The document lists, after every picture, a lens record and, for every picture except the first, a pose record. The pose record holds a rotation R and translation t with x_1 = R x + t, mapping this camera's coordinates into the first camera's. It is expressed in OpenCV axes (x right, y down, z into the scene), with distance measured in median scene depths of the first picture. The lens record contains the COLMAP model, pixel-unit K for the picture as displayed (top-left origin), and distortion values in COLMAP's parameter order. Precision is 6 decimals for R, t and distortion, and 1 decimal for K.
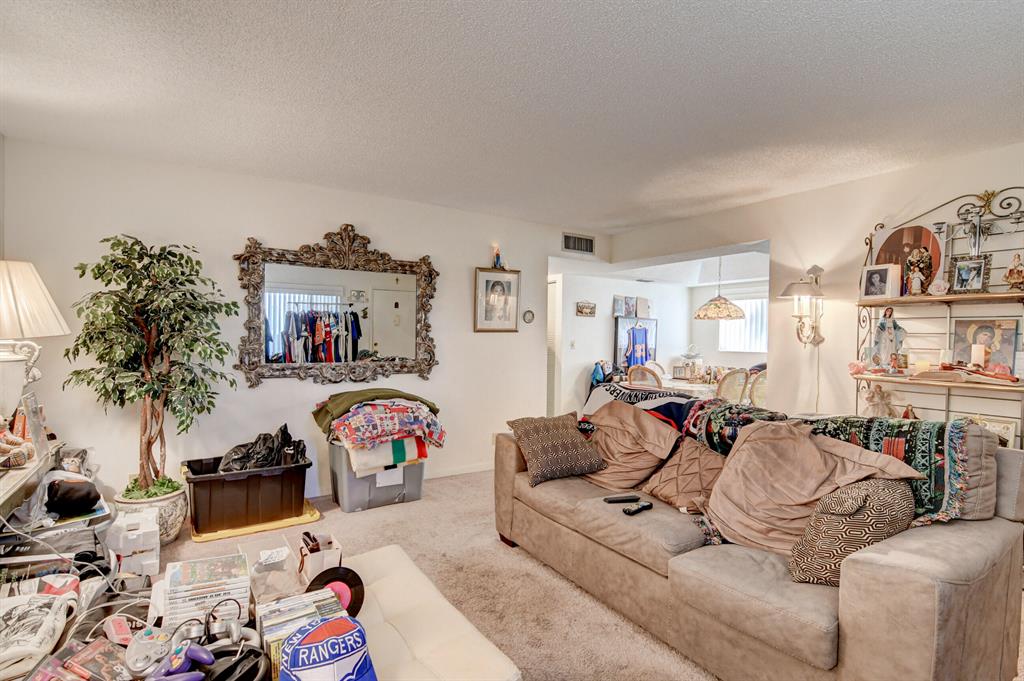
lens RADIAL K [[496.7, 0, 508.9], [0, 496.7, 342.9], [0, 0, 1]] dist [-0.045265, 0.012602]
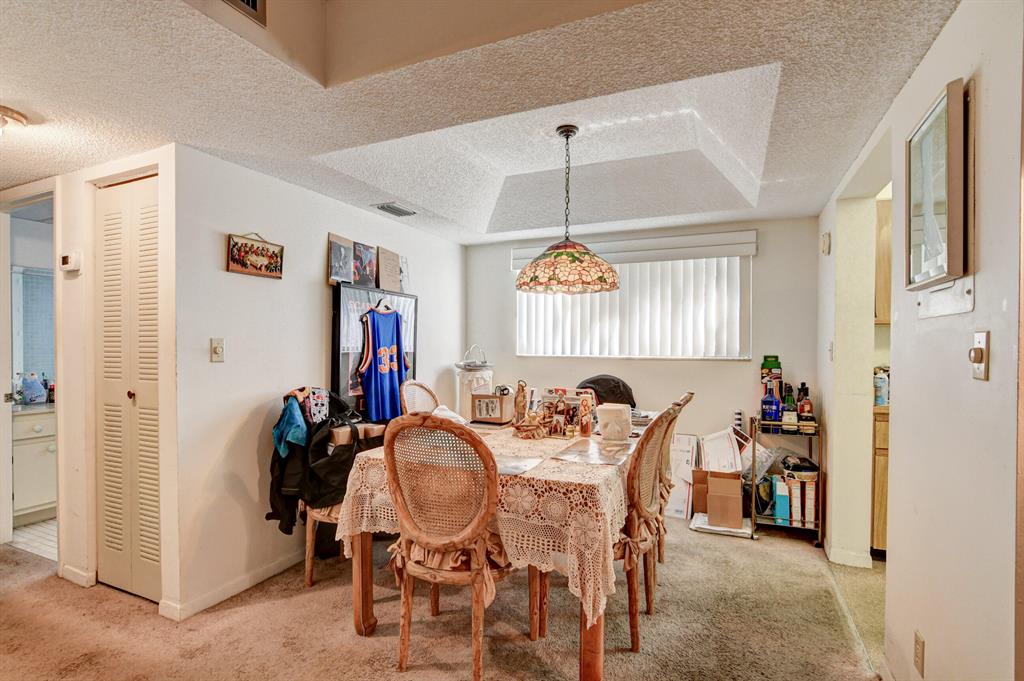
lens RADIAL K [[496.7, 0, 508.7], [0, 496.7, 344.1], [0, 0, 1]] dist [-0.045265, 0.012602]
pose [[0.838983, -0.017741, 0.543868, 0.107246], [0.015711, 0.999841, 0.008379, -0.001214], [-0.543931, 0.001515, 0.839129, 0.552421]]
